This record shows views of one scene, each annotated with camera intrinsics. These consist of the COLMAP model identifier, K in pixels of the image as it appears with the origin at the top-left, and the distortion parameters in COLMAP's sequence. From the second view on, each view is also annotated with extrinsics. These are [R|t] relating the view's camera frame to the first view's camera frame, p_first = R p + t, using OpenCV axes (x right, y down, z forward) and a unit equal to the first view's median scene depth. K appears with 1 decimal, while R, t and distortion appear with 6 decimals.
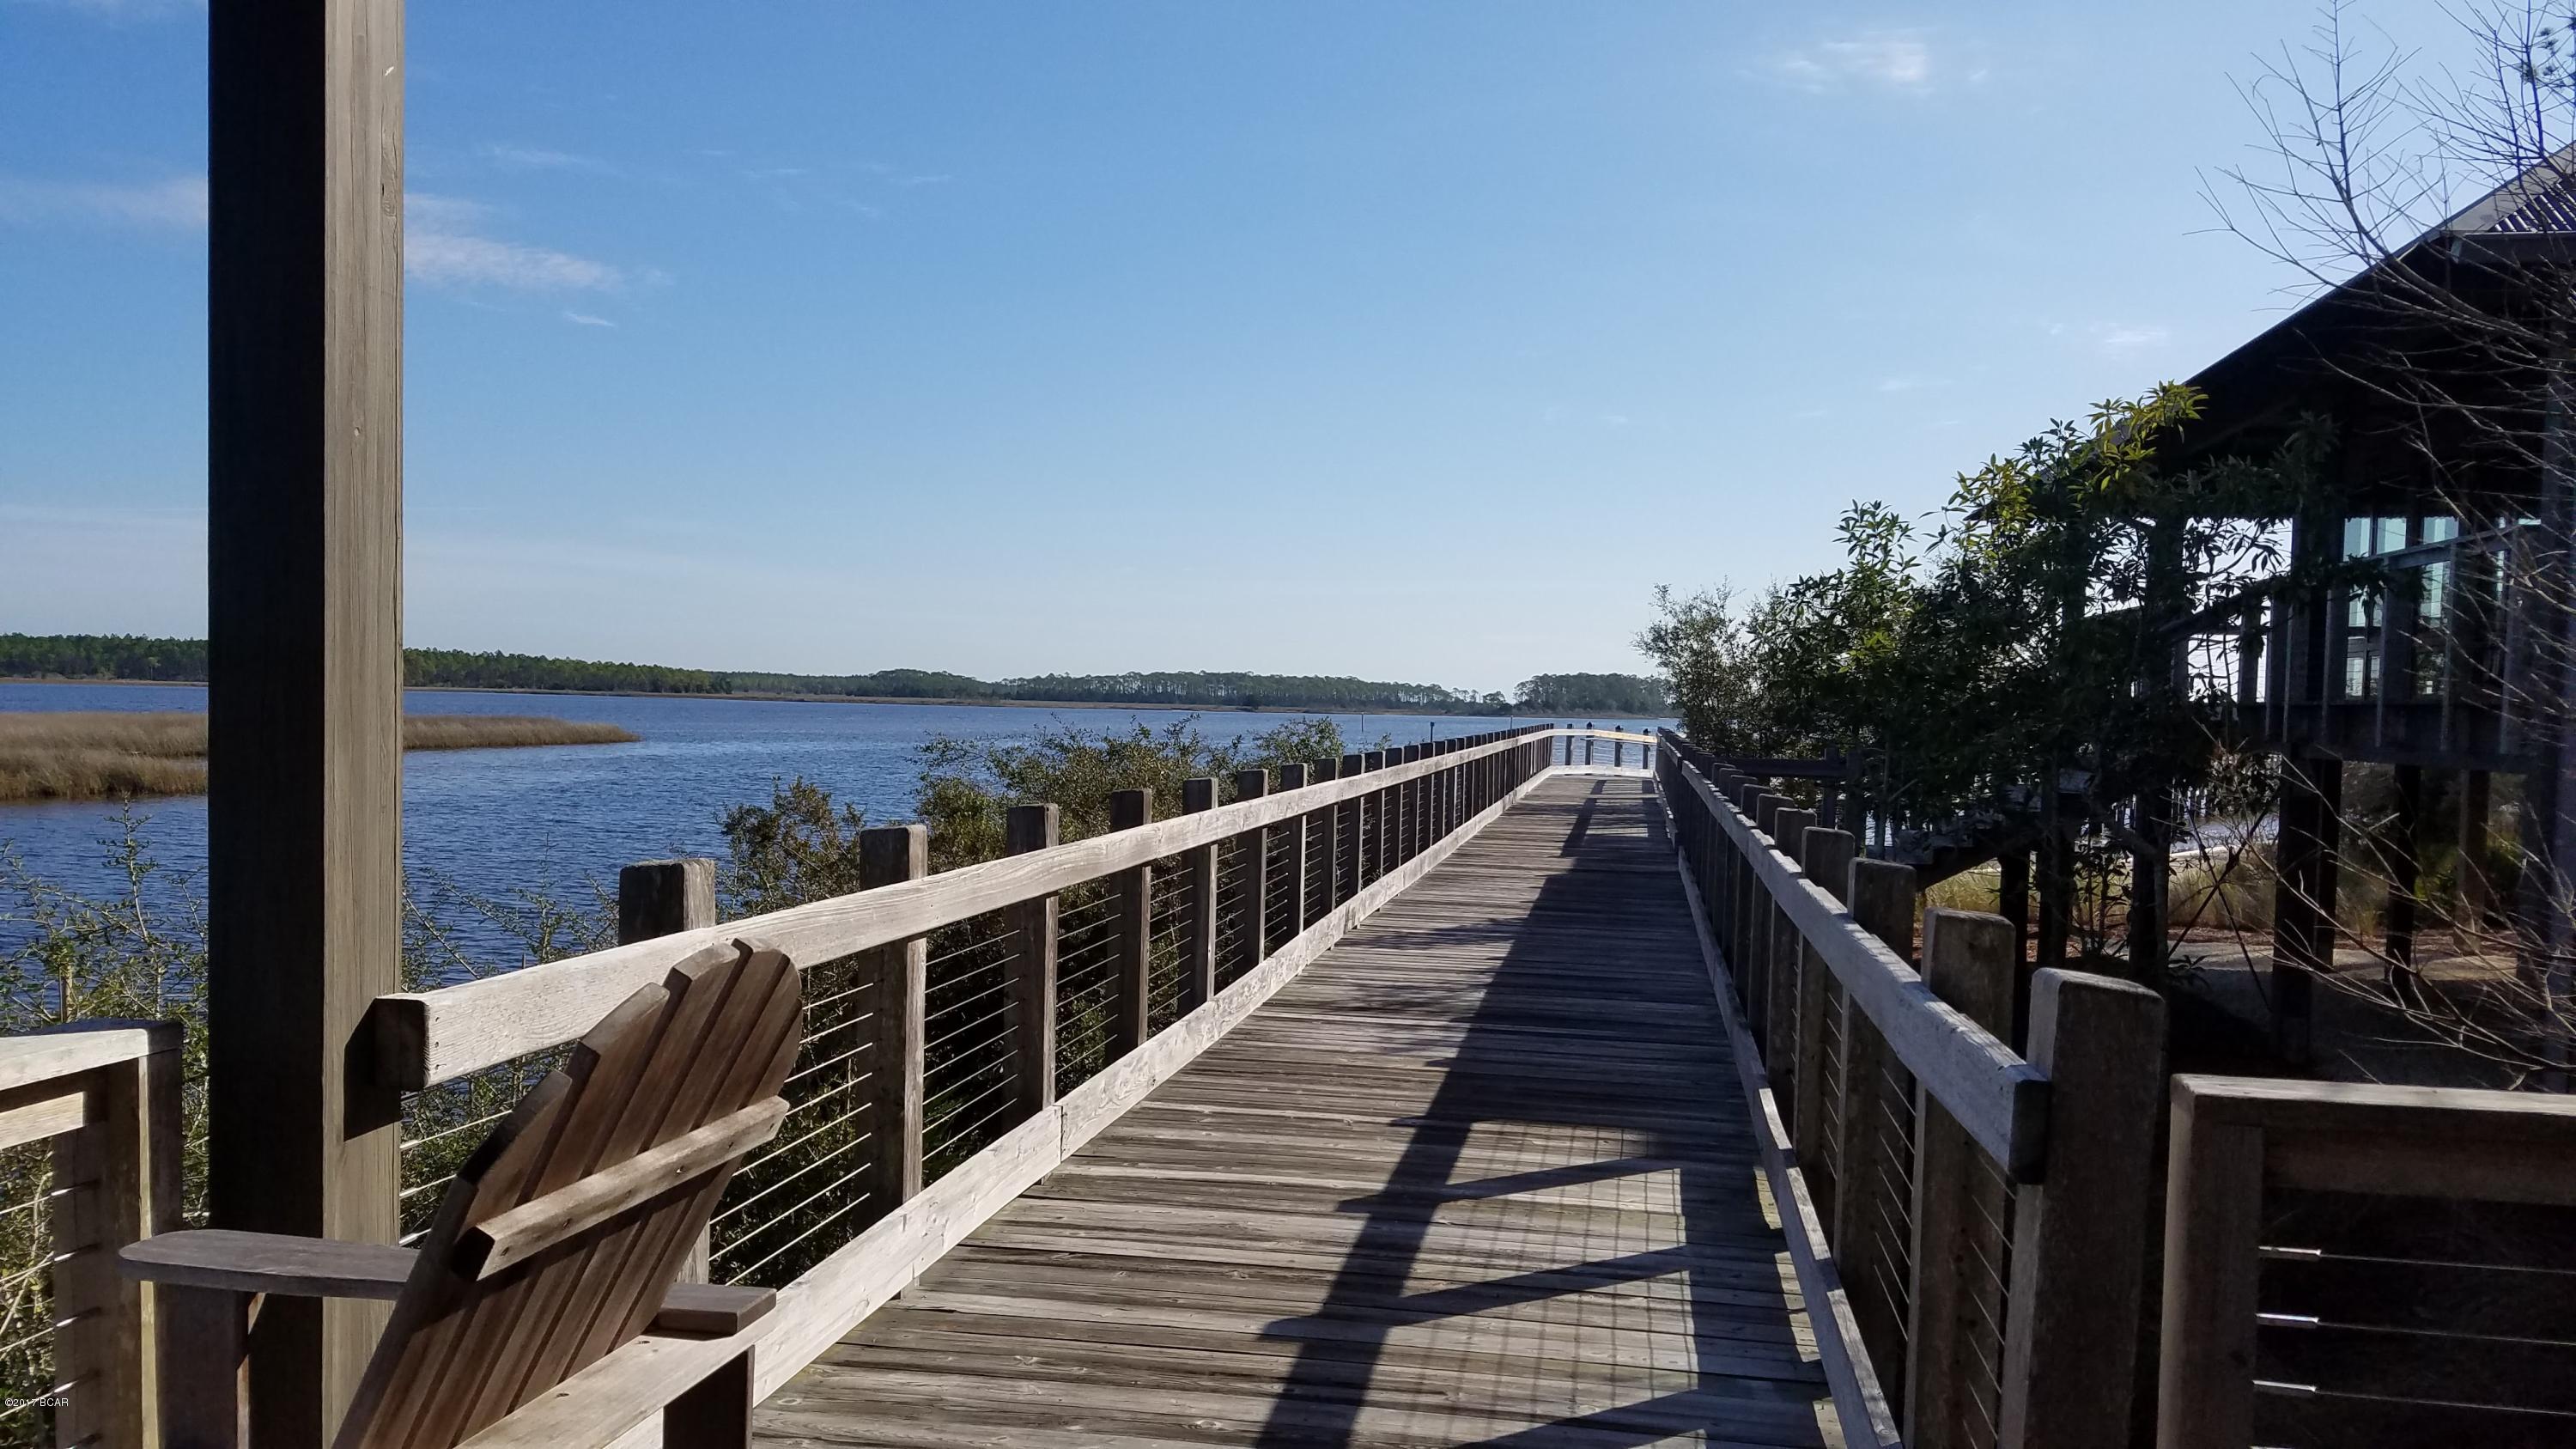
lens RADIAL K [[1988.7, 0, 1285.2], [0, 1988.7, 822.3], [0, 0, 1]] dist [0.002732, -0.000675]
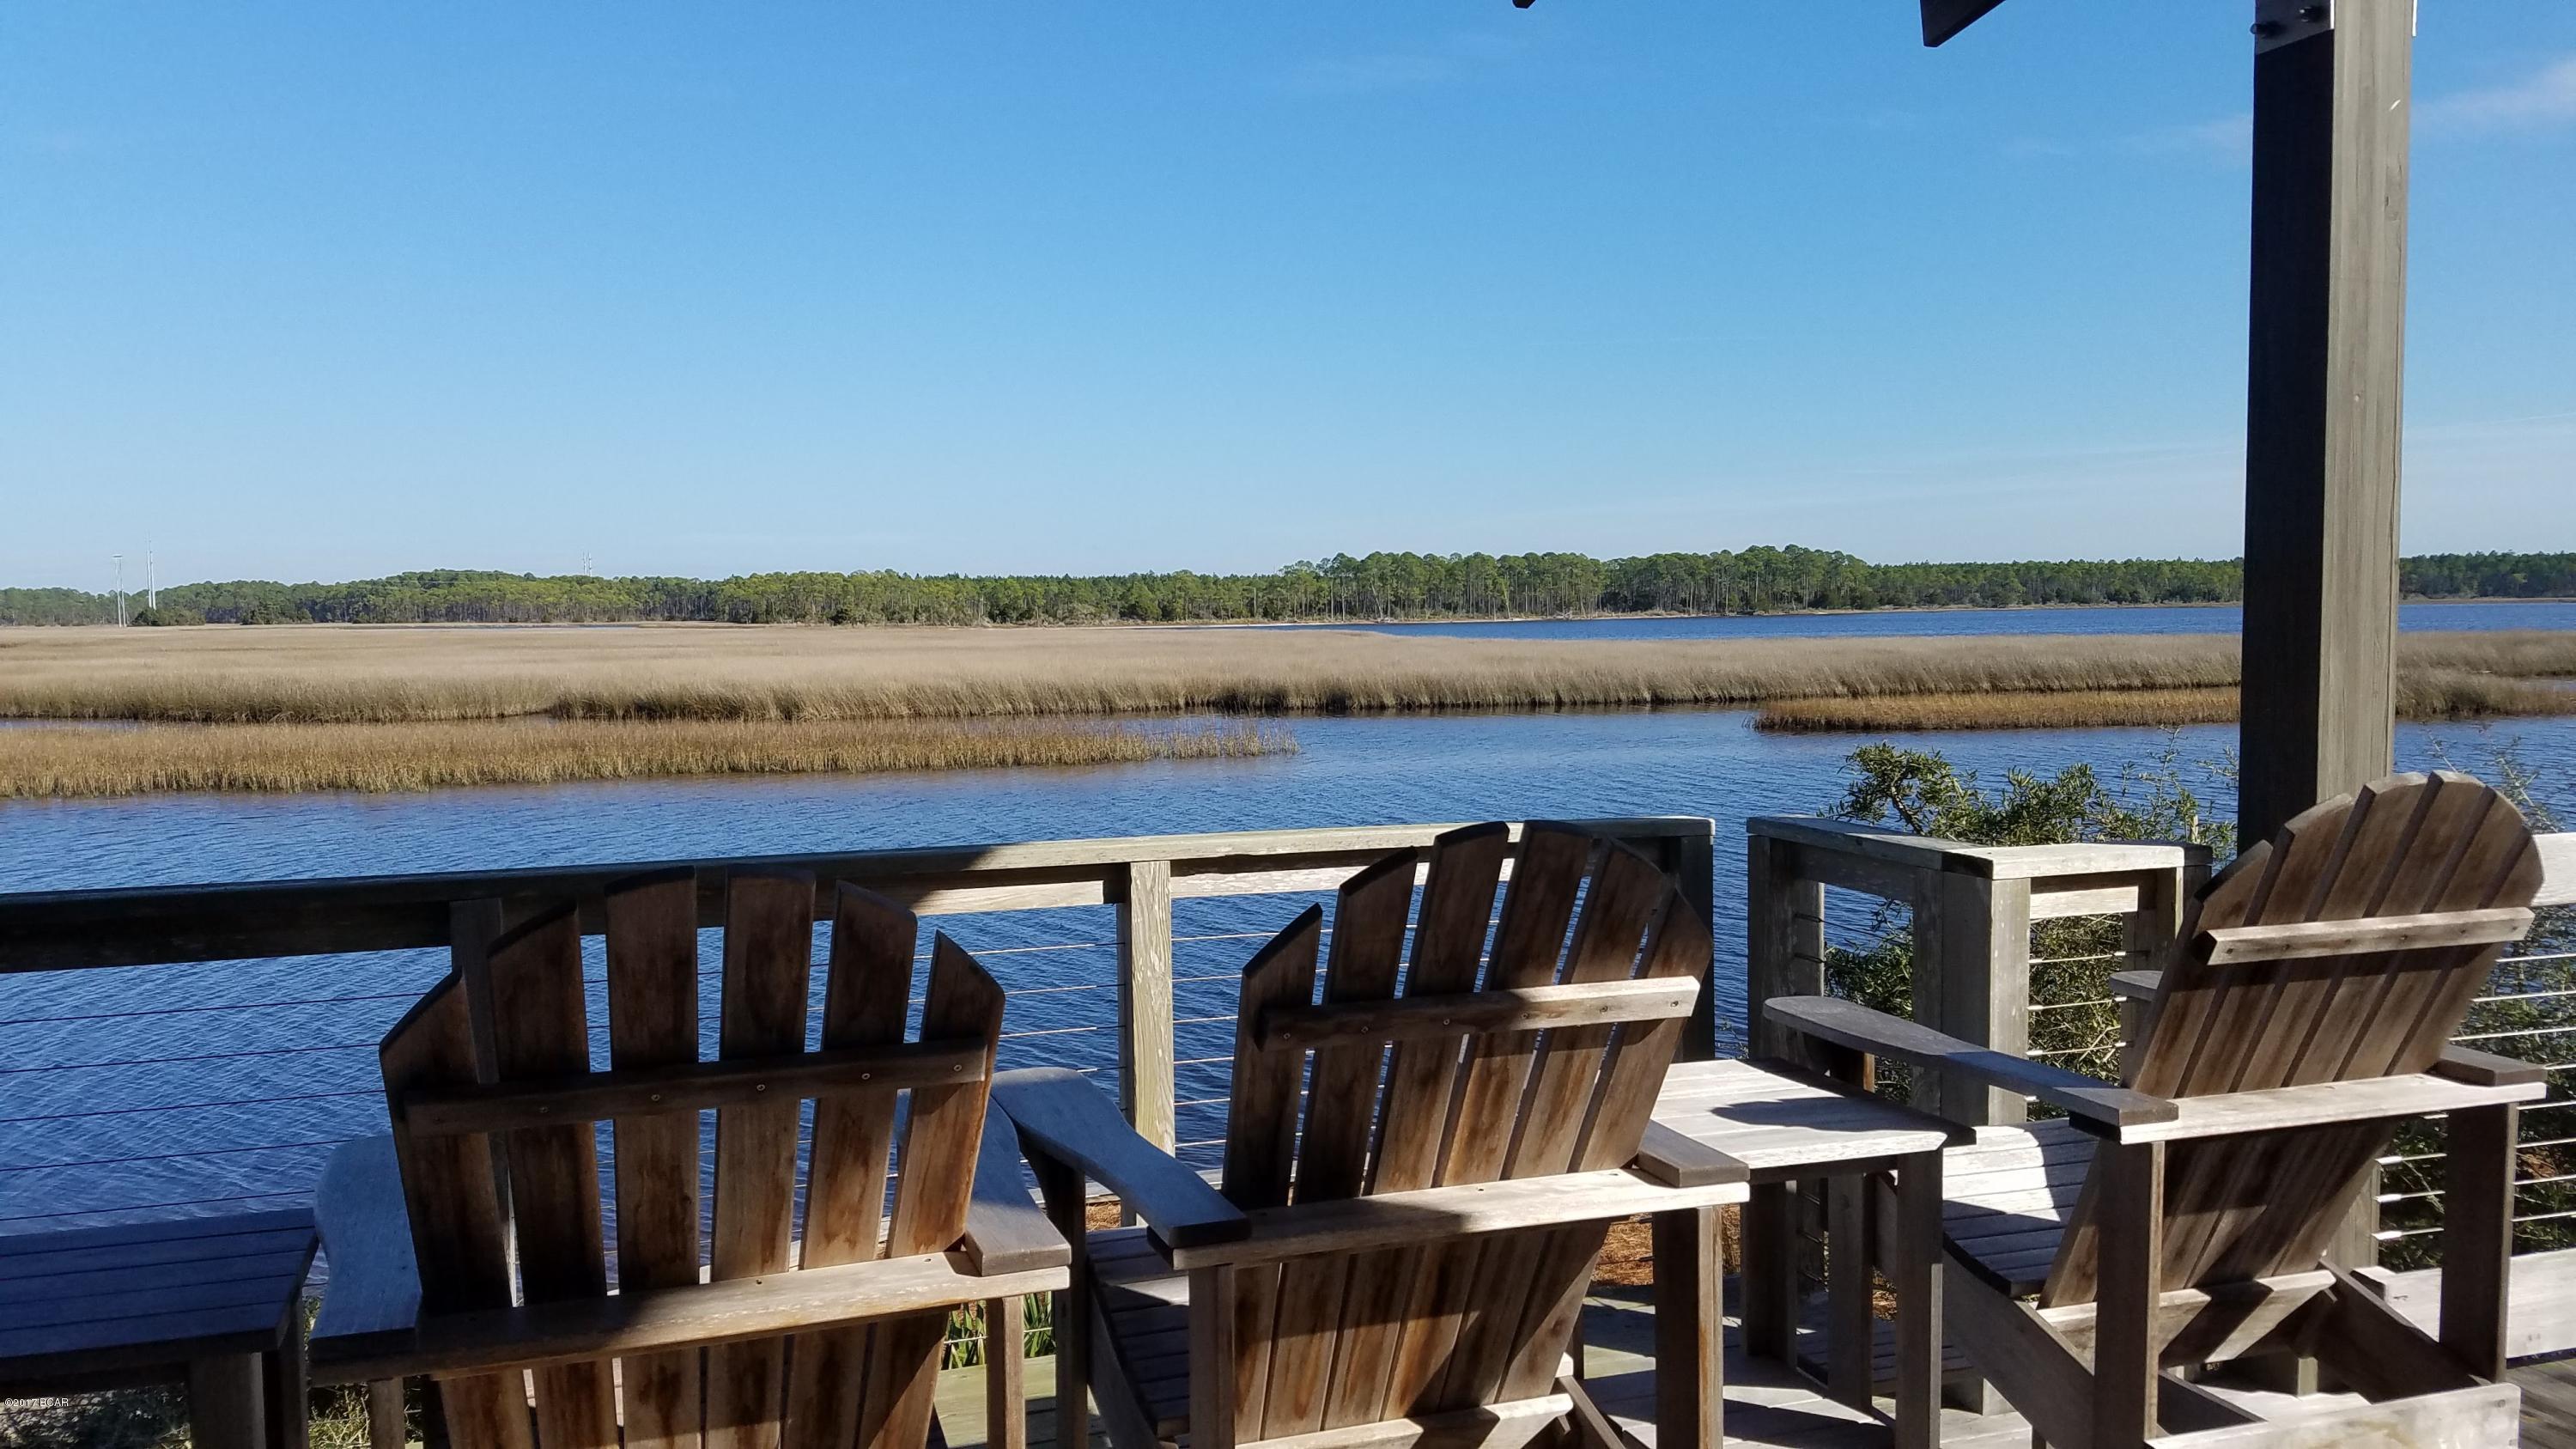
lens RADIAL K [[2022.1, 0, 1288.0], [0, 2022.1, 724.5], [0, 0, 1]] dist [0.002360, 0.000562]
pose [[0.492980, 0.020563, -0.869798, 0.342552], [-0.028076, 0.999576, 0.007719, 0.023546], [0.869587, 0.020615, 0.493348, -0.241645]]
